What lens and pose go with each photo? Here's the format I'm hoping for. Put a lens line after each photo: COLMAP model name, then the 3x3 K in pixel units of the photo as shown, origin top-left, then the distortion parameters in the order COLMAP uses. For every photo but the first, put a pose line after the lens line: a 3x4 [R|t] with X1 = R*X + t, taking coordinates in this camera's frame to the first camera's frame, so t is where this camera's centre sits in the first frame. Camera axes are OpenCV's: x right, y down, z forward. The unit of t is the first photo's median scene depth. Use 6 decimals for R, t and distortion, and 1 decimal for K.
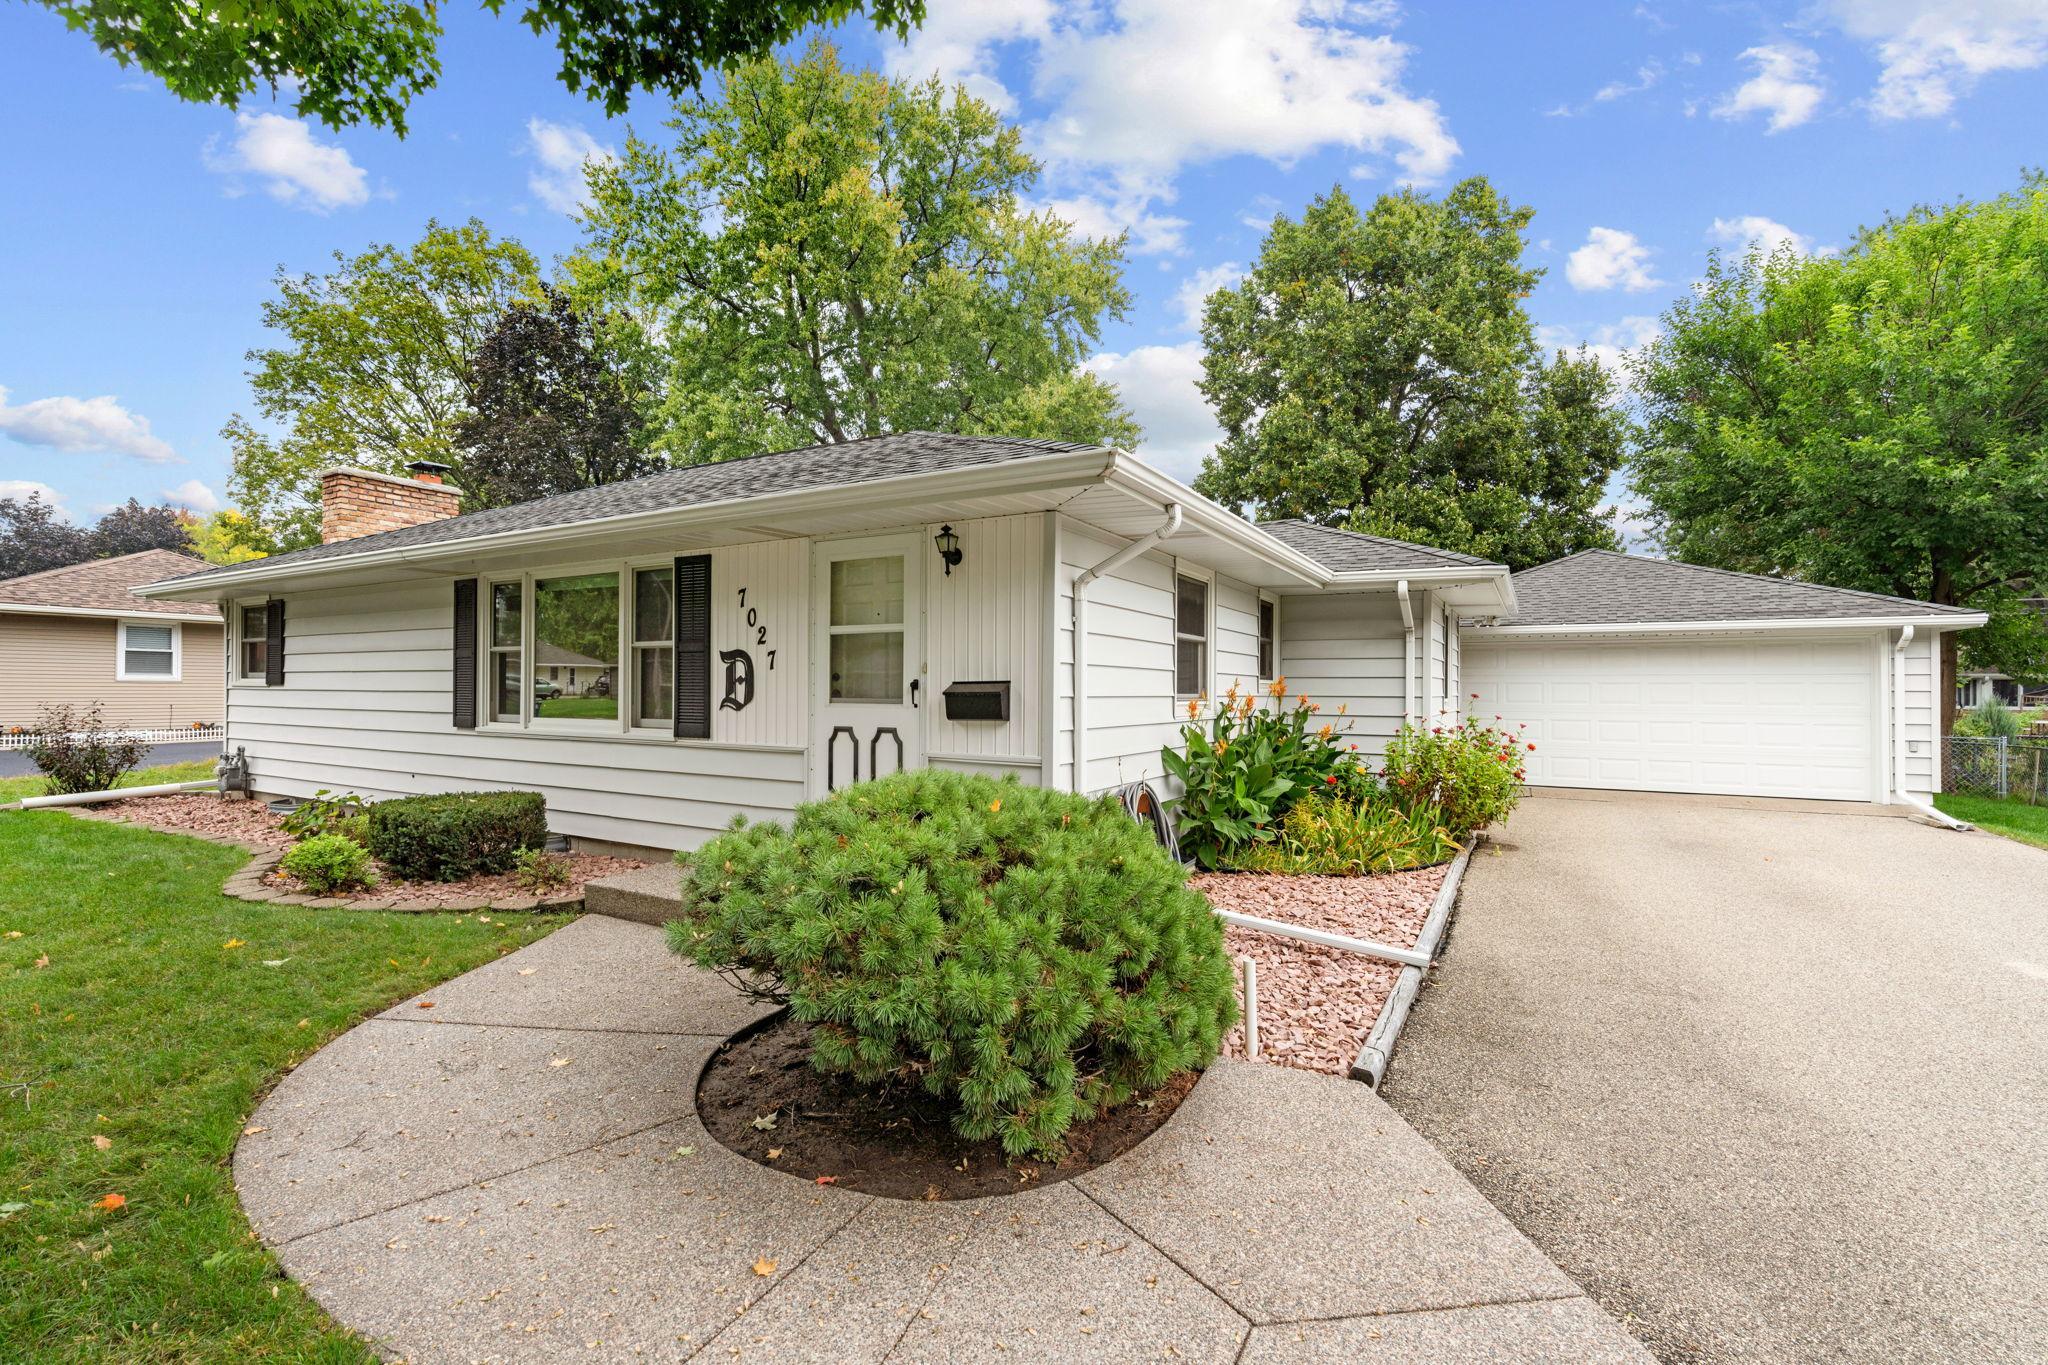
lens RADIAL K [[917.2, 0, 1033.9], [0, 917.2, 681.0], [0, 0, 1]] dist [-0.000845, 0.000493]
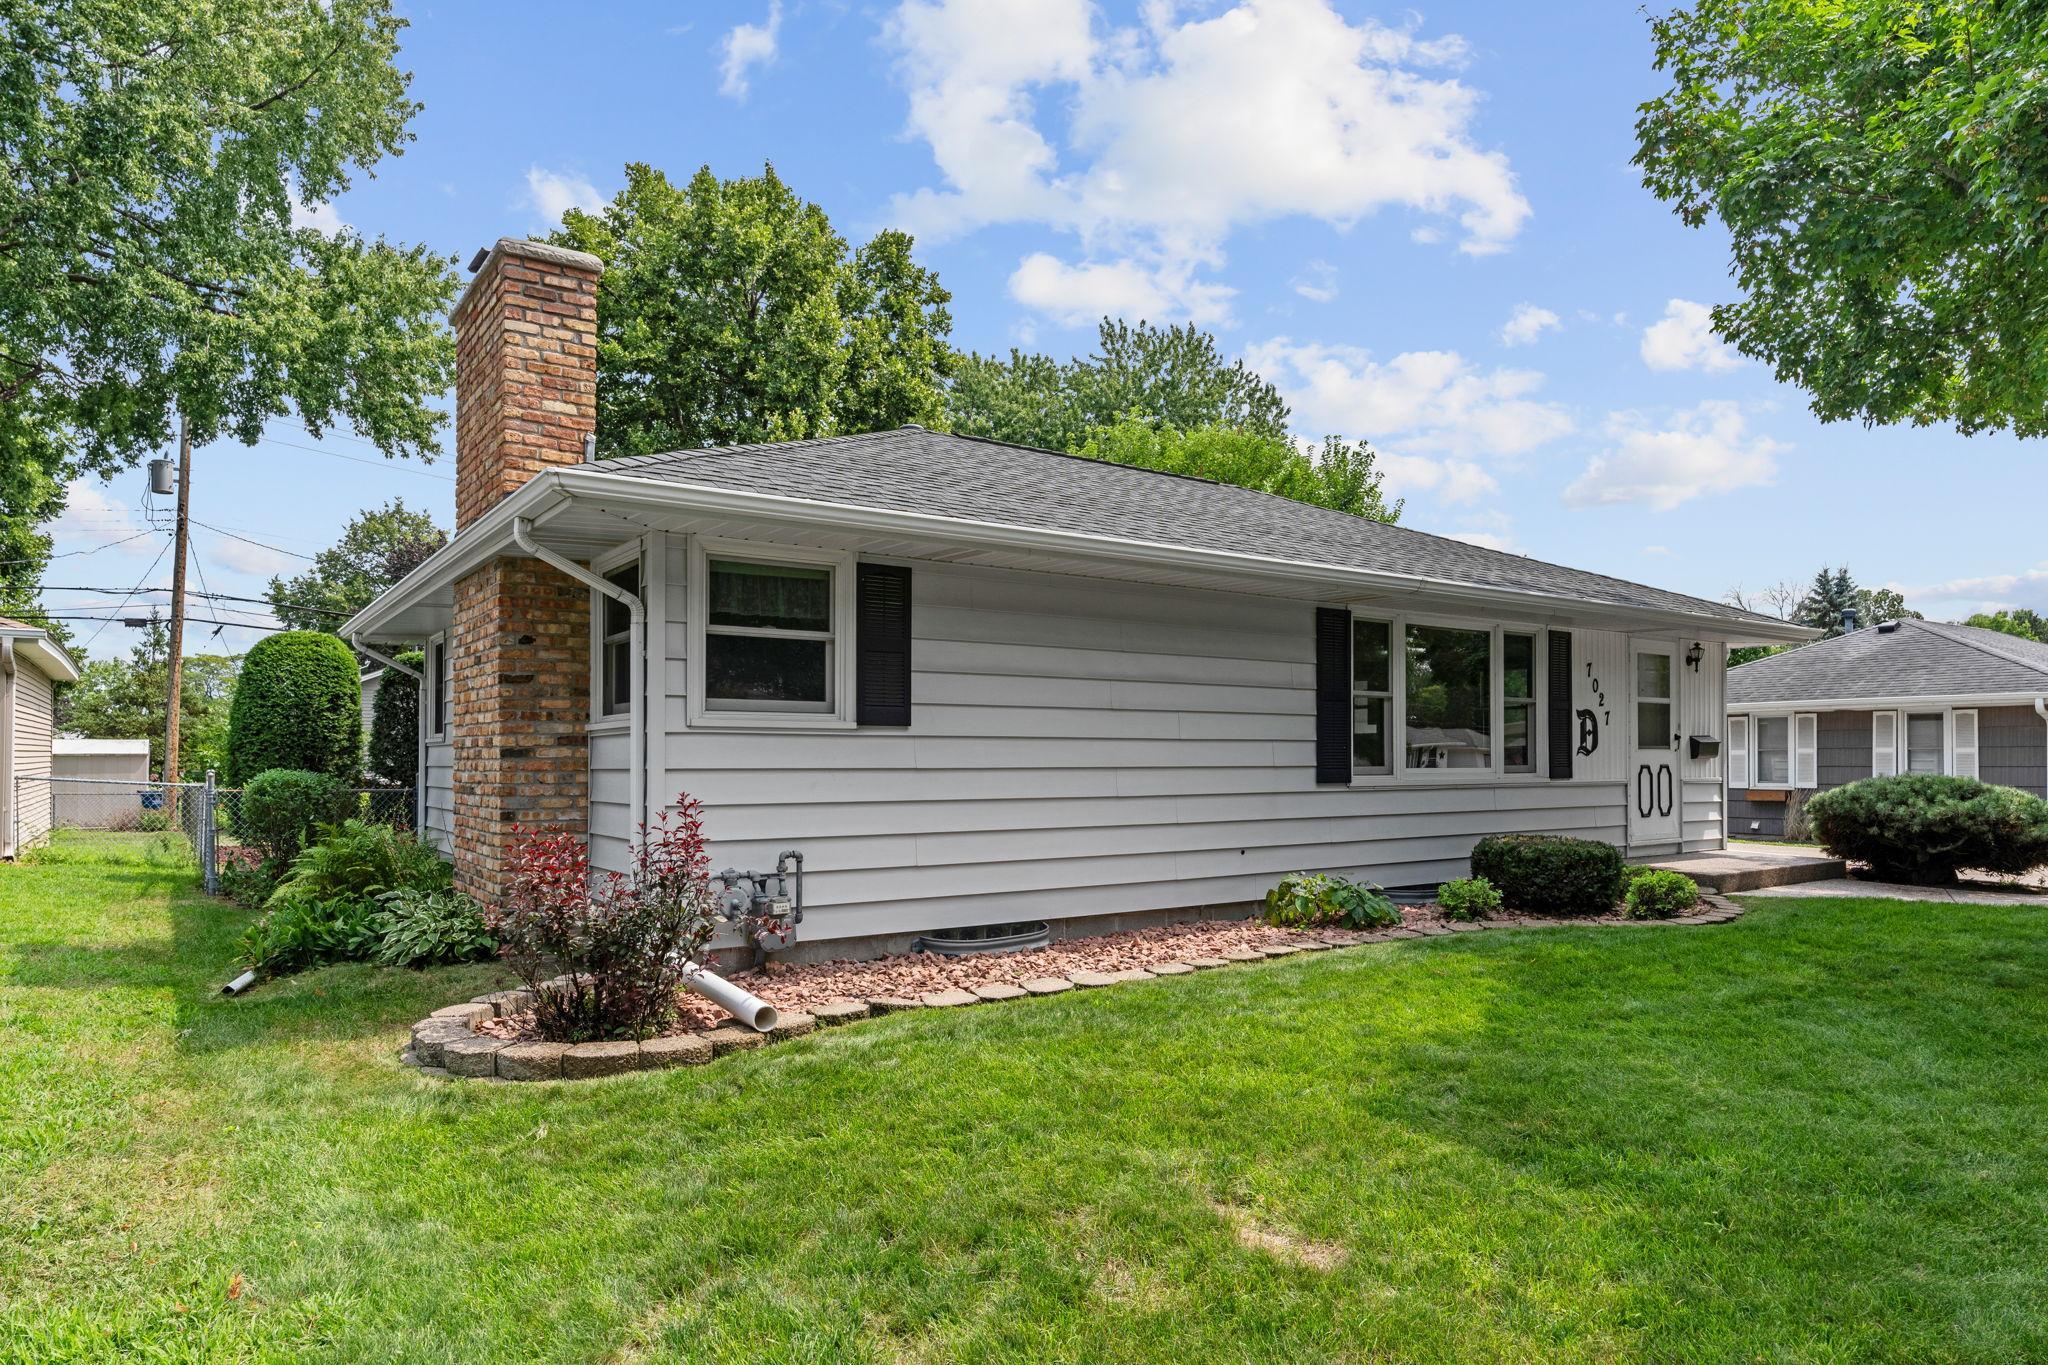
lens RADIAL K [[1300.6, 0, 1024.4], [0, 1300.6, 707.4], [0, 0, 1]] dist [0.003991, 0.001977]
pose [[0.406263, 0.009949, 0.913702, -1.853320], [-0.030525, 0.999530, 0.002690, -0.013676], [-0.913246, -0.028984, 0.406376, 0.769574]]
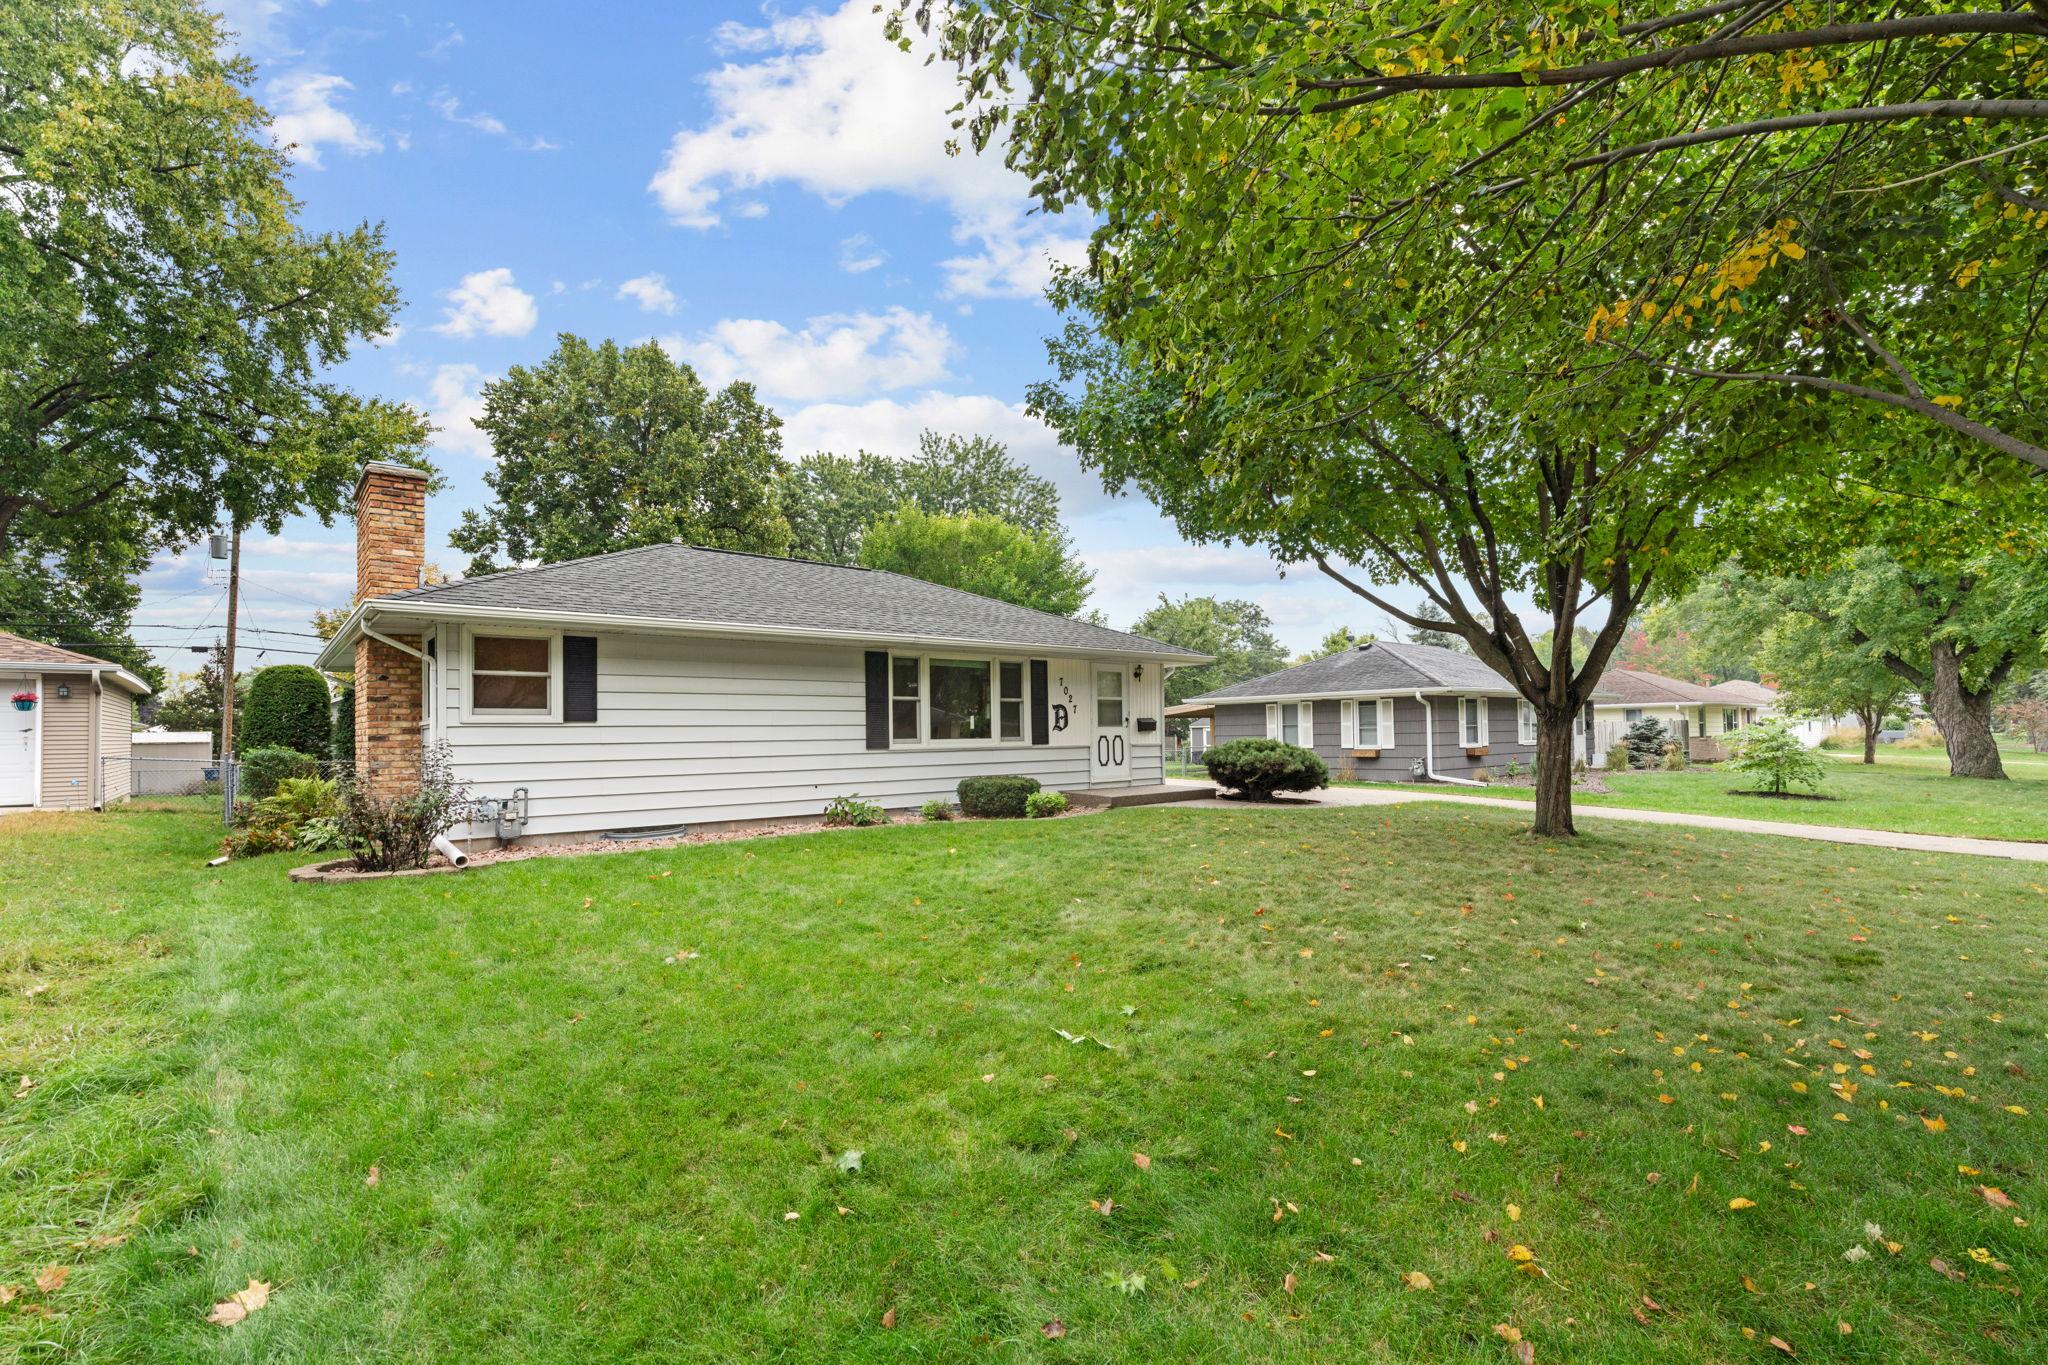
lens RADIAL K [[974.7, 0, 1024.0], [0, 974.7, 682.5], [0, 0, 1]] dist [-0.003863, -0.000294]
pose [[0.322570, 0.019905, 0.946336, -2.109598], [-0.020592, 0.999690, -0.014008, -0.041954], [-0.946322, -0.014968, 0.322879, 0.229916]]
